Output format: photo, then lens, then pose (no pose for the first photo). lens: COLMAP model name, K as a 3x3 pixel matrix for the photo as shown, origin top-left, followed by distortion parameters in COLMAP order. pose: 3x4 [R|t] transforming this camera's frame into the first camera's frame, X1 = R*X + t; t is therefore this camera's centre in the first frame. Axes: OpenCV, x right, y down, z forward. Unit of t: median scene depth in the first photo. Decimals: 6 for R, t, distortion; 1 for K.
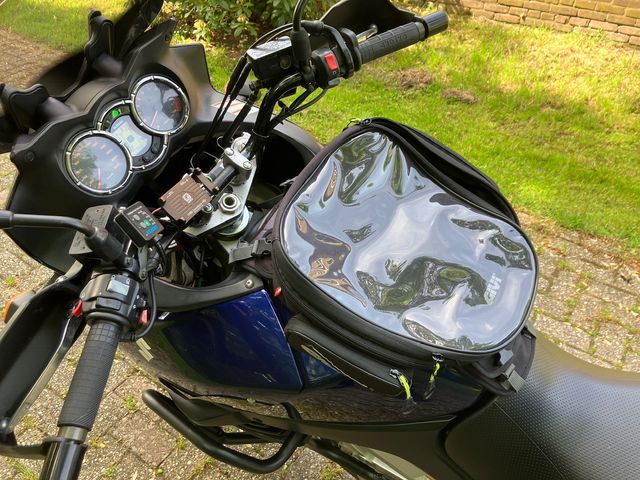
lens RADIAL K [[533.7, 0, 320.0], [0, 533.7, 240.0], [0, 0, 1]] dist [0.009171, -0.004280]
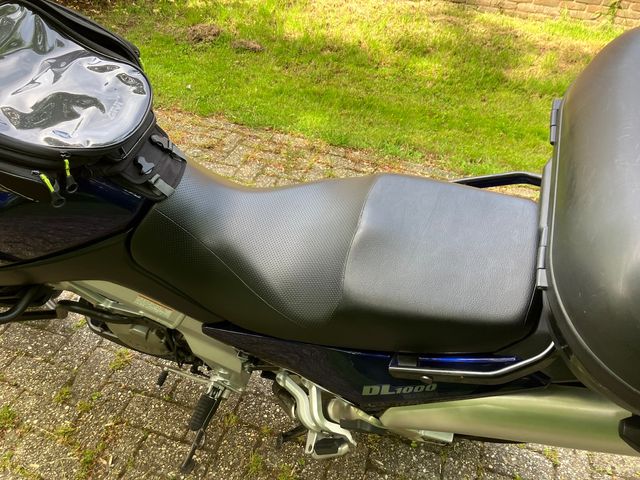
lens RADIAL K [[533.7, 0, 320.0], [0, 533.7, 240.0], [0, 0, 1]] dist [0.009171, -0.004280]
pose [[0.956650, -0.153312, 0.247621, 0.089091], [0.143217, 0.987967, 0.058390, 0.084817], [-0.253594, -0.020395, 0.967096, -0.090550]]
